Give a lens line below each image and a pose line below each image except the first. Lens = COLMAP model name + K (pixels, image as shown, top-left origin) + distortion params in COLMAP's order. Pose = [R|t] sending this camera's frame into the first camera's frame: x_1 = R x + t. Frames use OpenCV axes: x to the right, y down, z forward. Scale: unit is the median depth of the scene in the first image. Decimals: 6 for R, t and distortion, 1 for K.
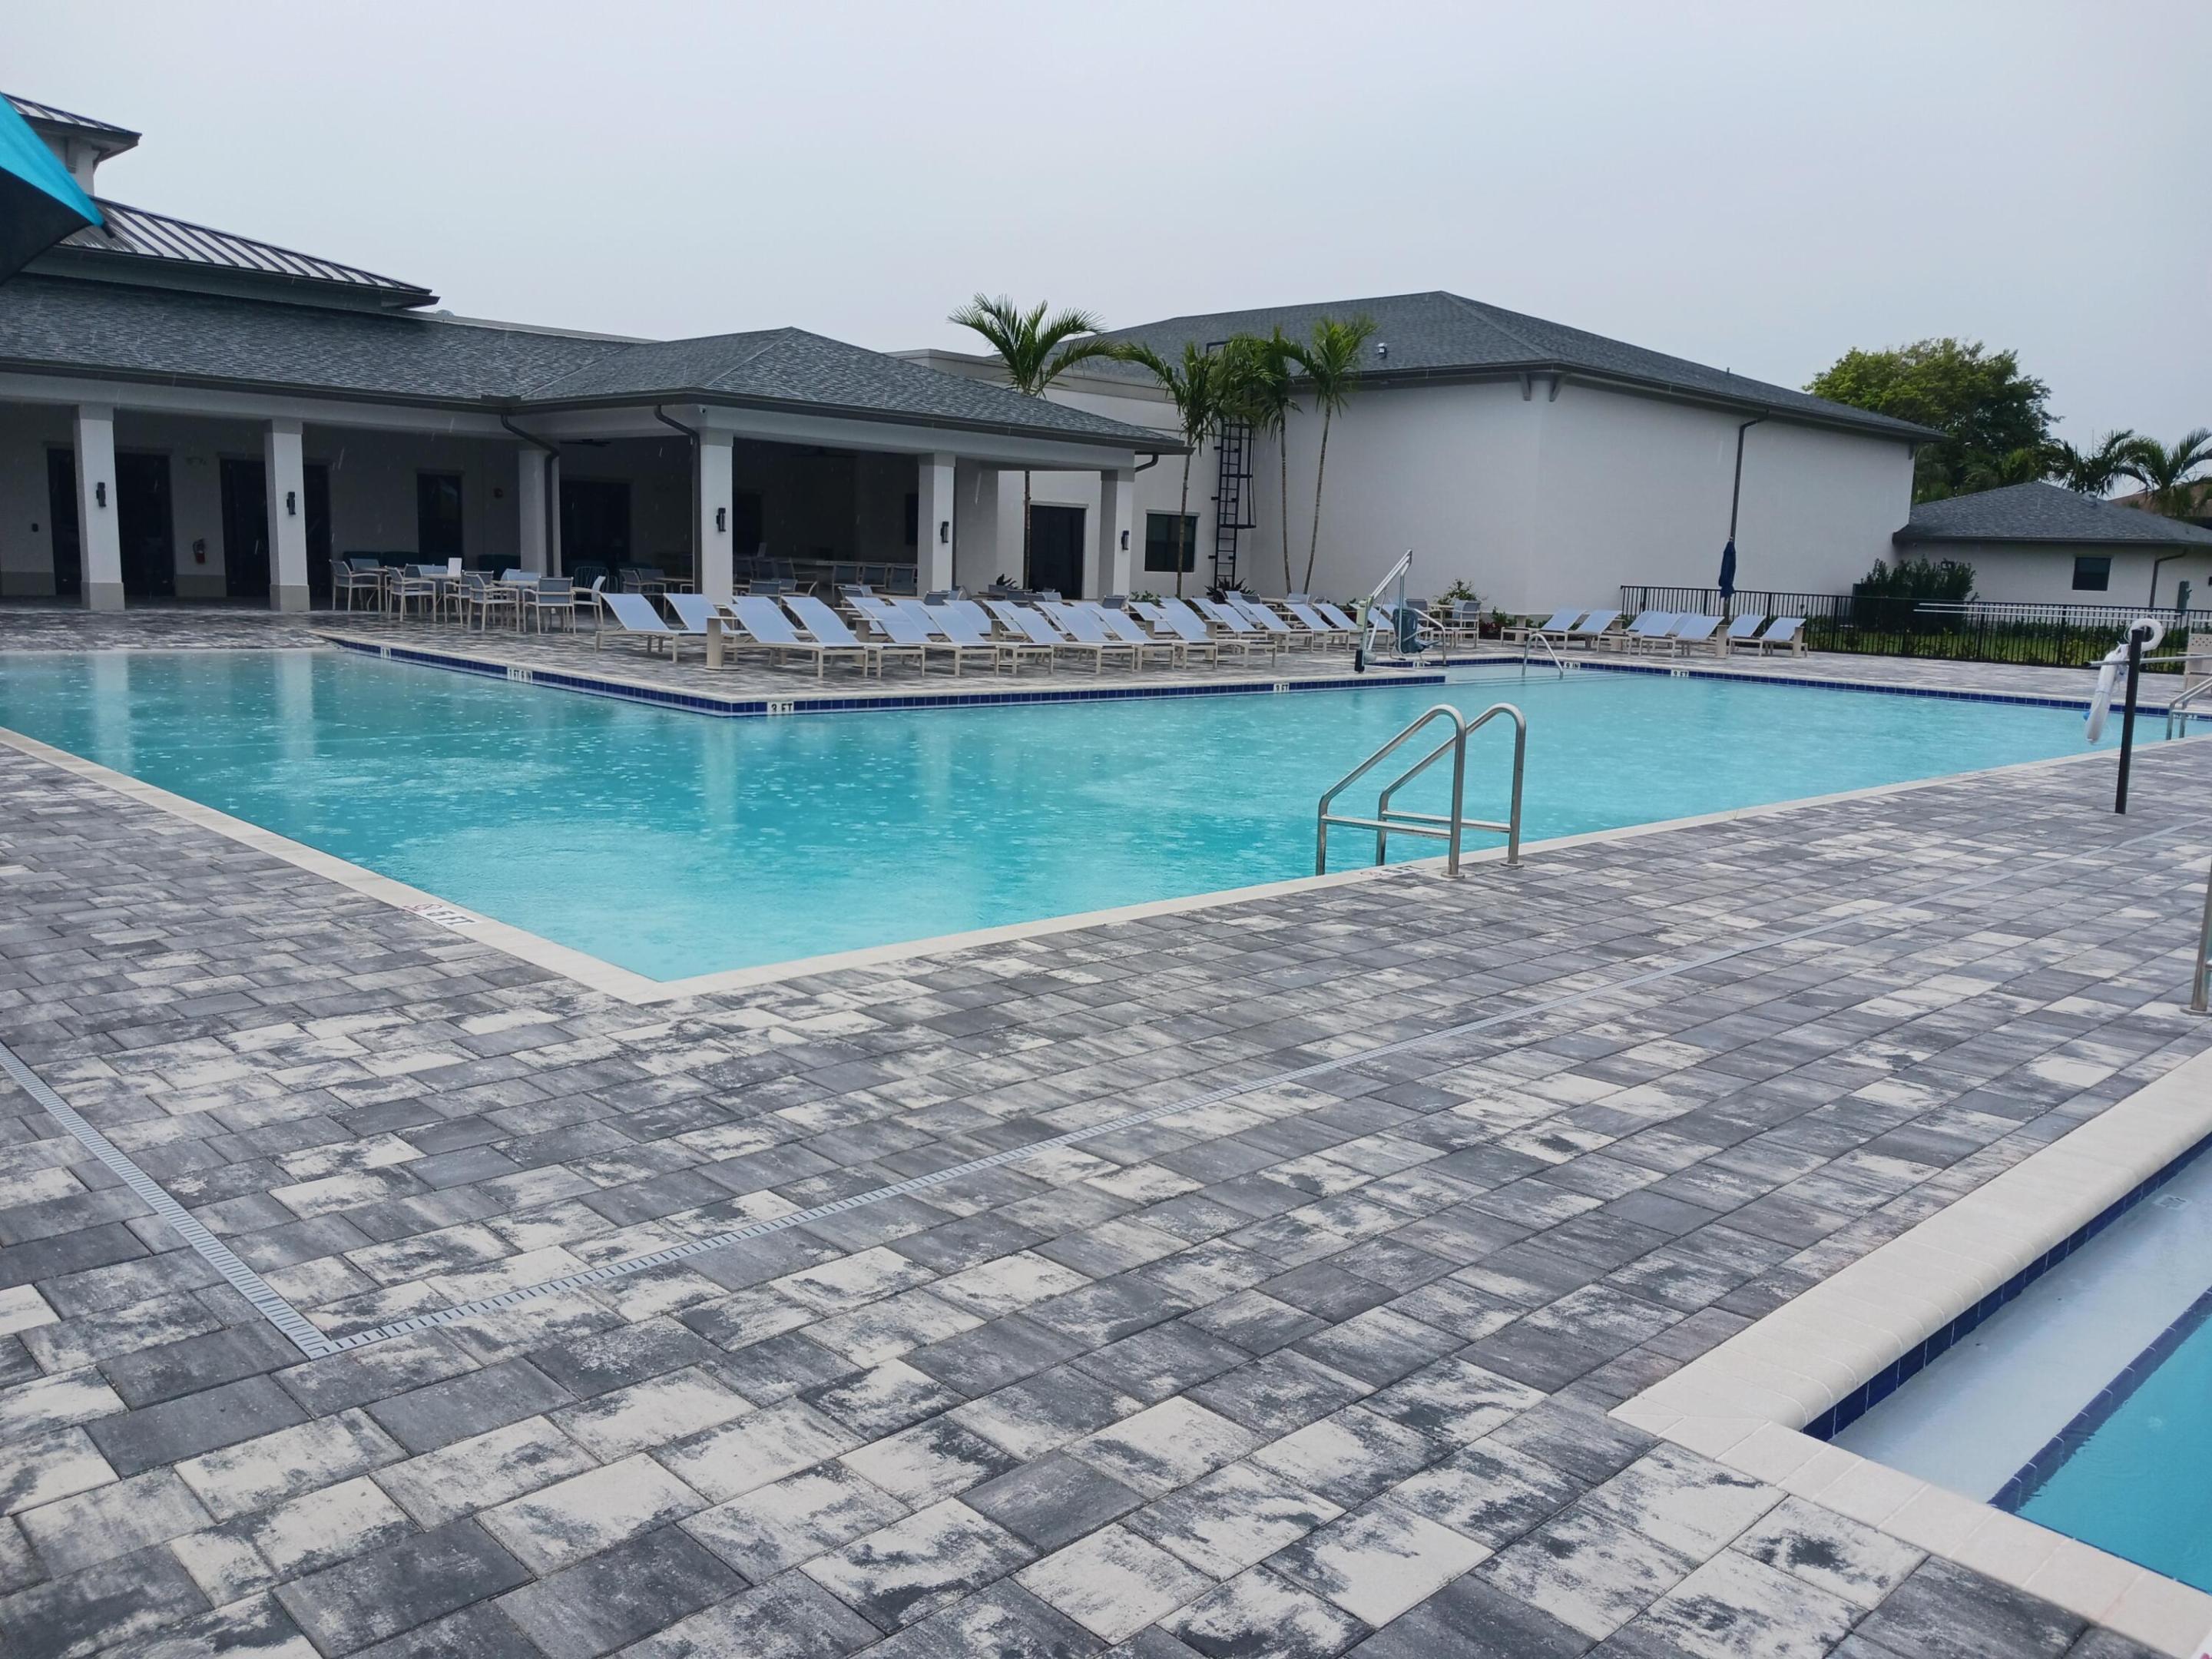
lens RADIAL K [[1744.8, 0, 1106.2], [0, 1744.8, 818.5], [0, 0, 1]] dist [0.006856, -0.001902]
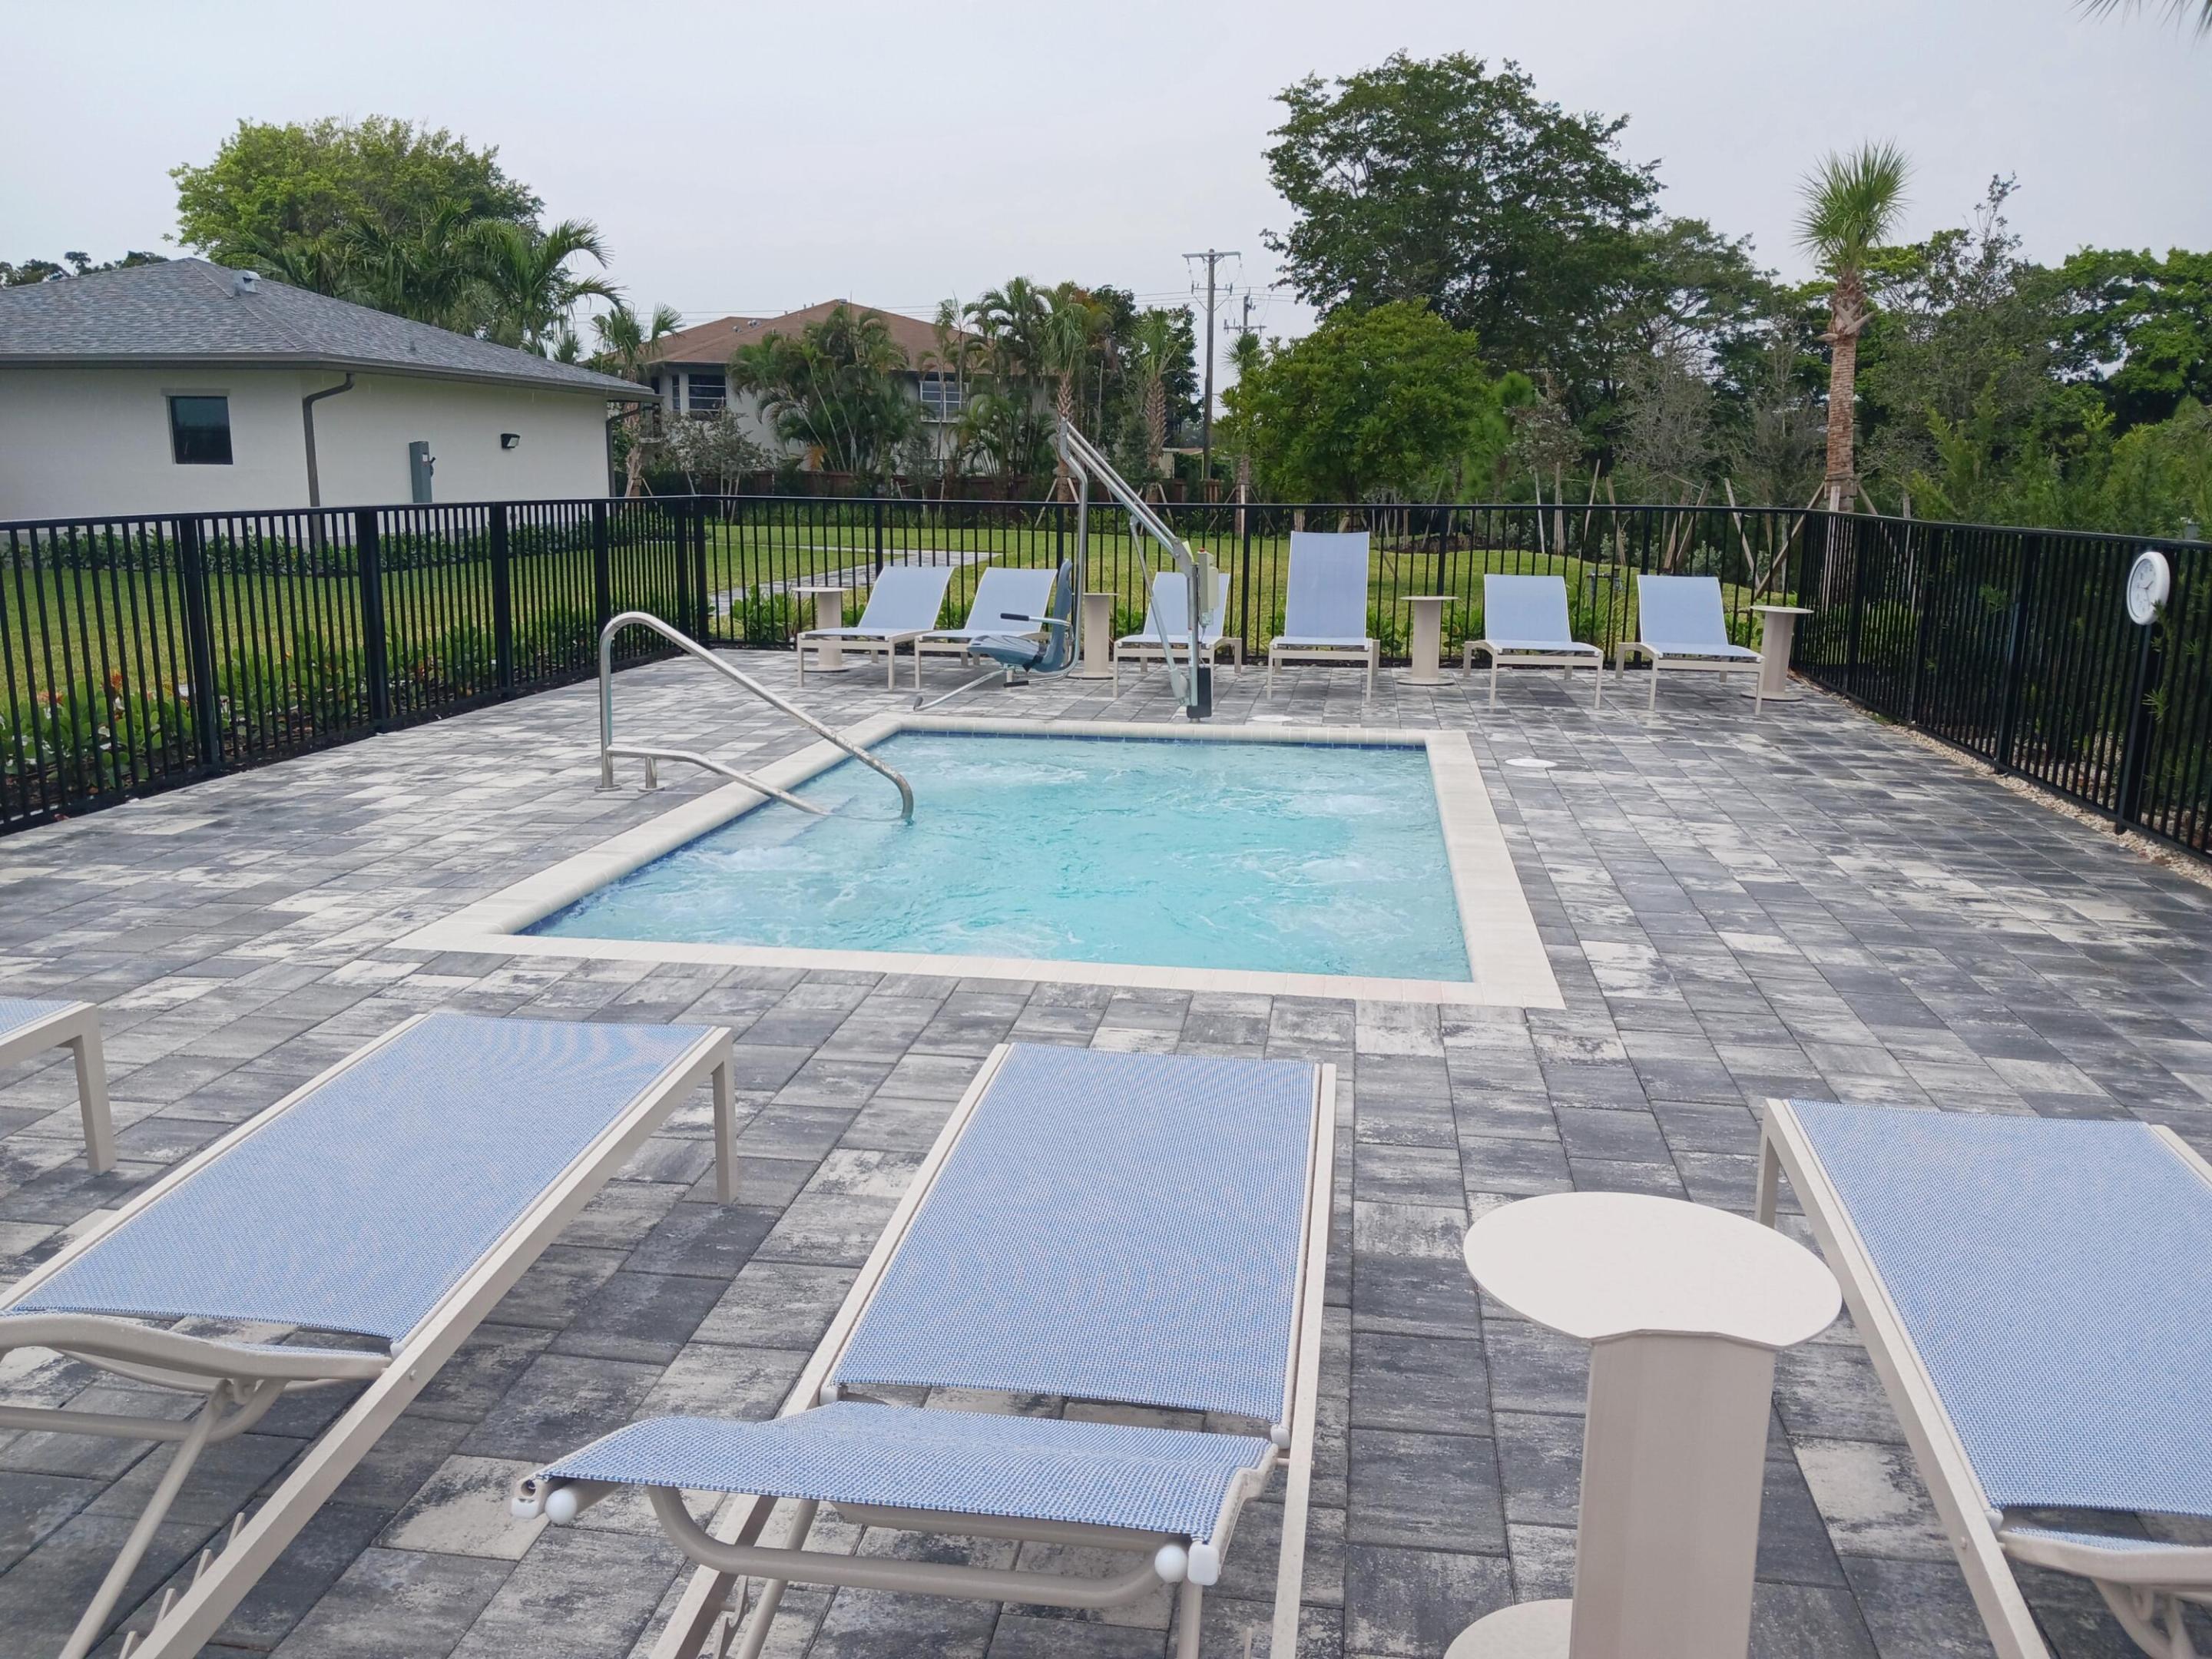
lens RADIAL K [[1744.8, 0, 1106.2], [0, 1744.8, 818.5], [0, 0, 1]] dist [0.006856, -0.001902]
pose [[0.793210, -0.148532, 0.590555, 1.329158], [0.111778, 0.988833, 0.098568, -0.151617], [-0.598601, -0.012174, 0.800955, 1.318724]]
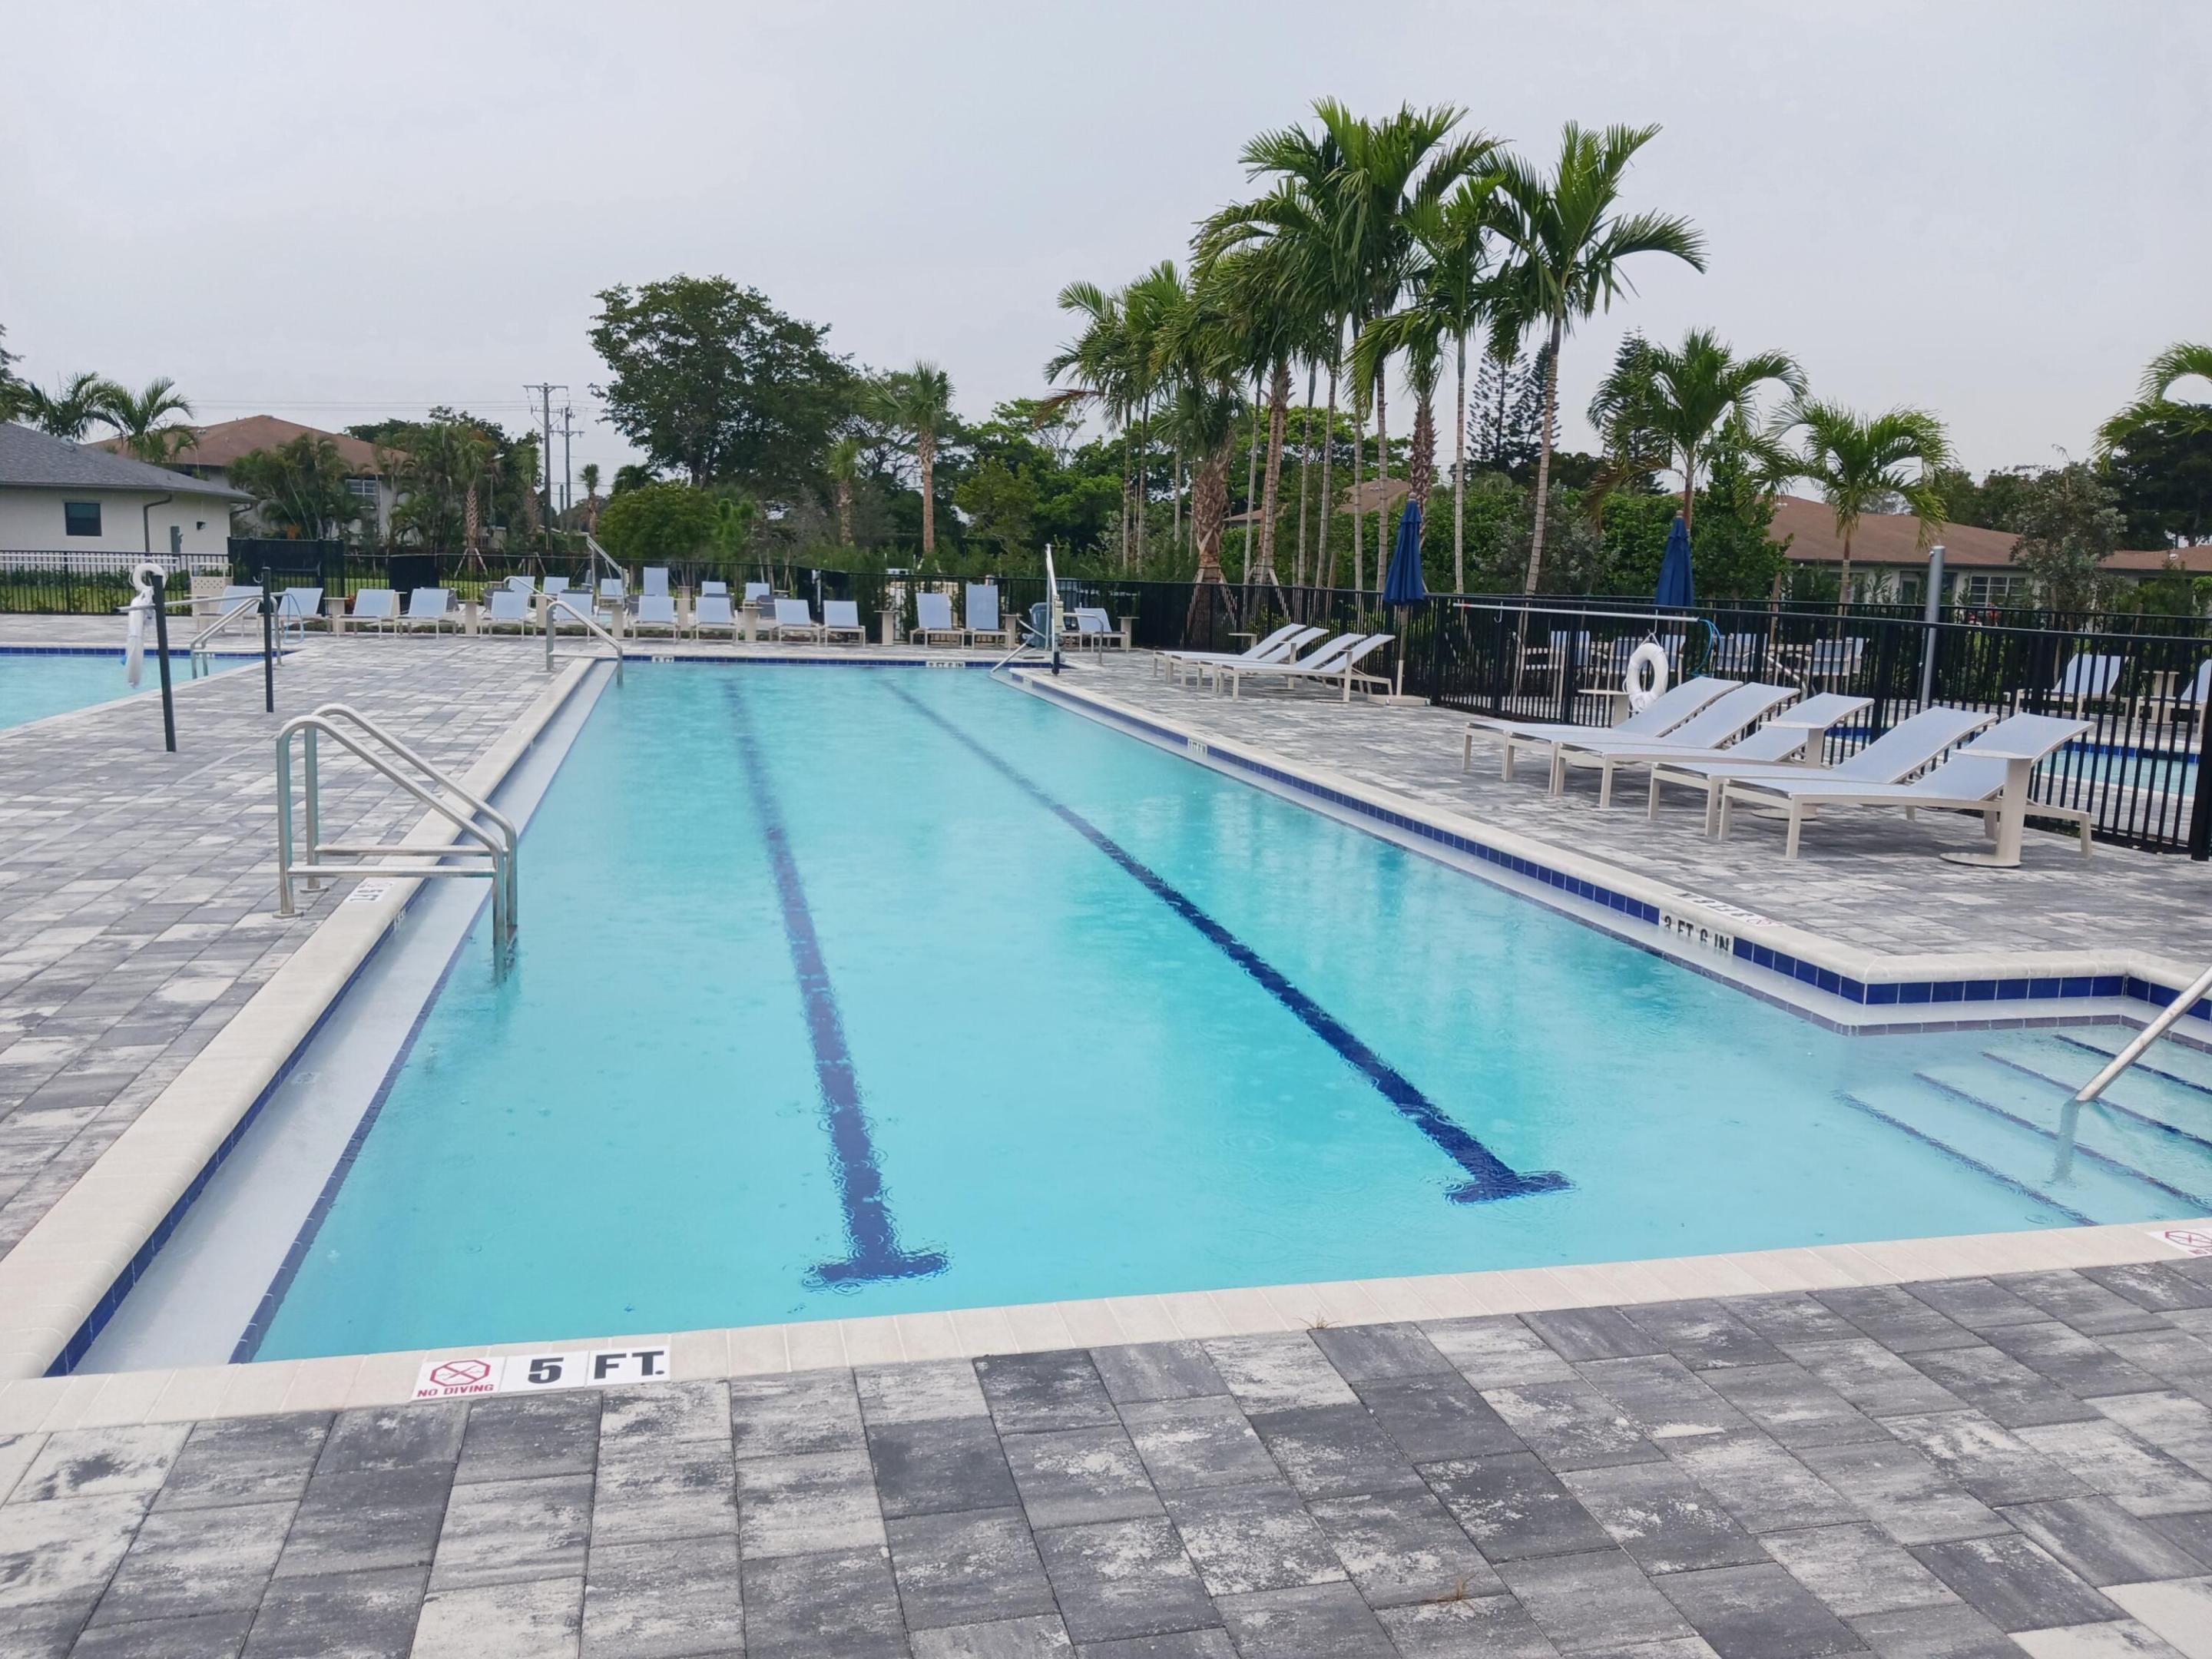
lens RADIAL K [[1762.8, 0, 1106.2], [0, 1762.8, 886.3], [0, 0, 1]] dist [-0.001873, -0.030640]
pose [[0.511156, -0.175522, 0.841375, -0.051487], [0.117673, 0.983999, 0.133787, 0.002208], [-0.851394, 0.030621, 0.523631, -0.039786]]
